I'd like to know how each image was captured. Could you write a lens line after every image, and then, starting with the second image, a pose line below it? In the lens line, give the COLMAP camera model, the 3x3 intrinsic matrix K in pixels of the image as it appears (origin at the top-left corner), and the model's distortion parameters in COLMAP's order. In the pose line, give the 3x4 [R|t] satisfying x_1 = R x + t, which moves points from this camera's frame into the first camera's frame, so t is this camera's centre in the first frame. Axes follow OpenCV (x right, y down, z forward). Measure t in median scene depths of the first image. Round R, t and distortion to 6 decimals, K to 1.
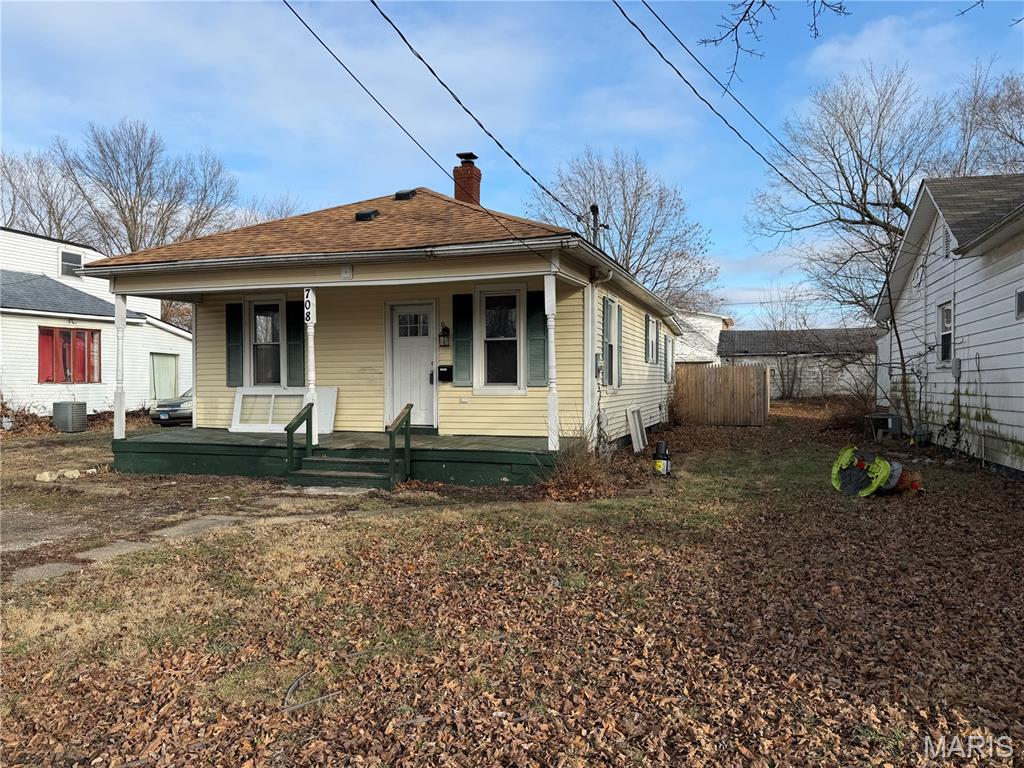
lens RADIAL K [[714.0, 0, 511.6], [0, 714.0, 383.9], [0, 0, 1]] dist [0.135361, -0.200880]
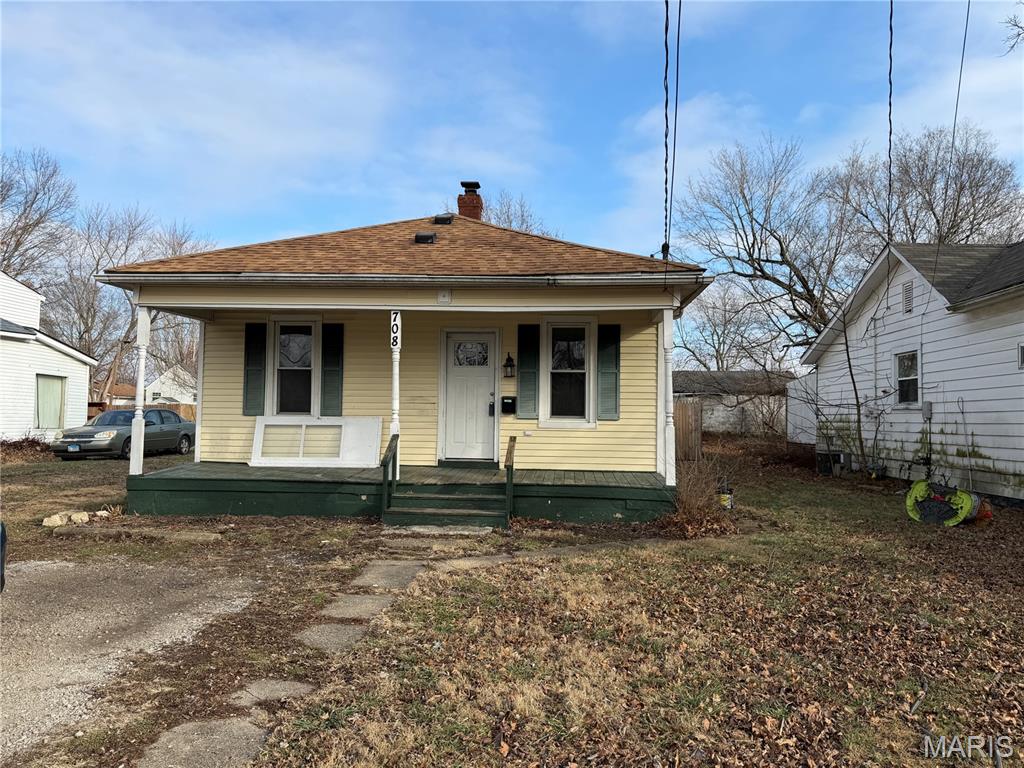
lens RADIAL K [[714.0, 0, 511.6], [0, 714.0, 383.9], [0, 0, 1]] dist [0.135361, -0.200880]
pose [[0.971612, 0.027009, 0.235034, -0.314768], [-0.016013, 0.998692, -0.048566, 0.003613], [-0.236038, 0.043424, 0.970773, 0.061847]]
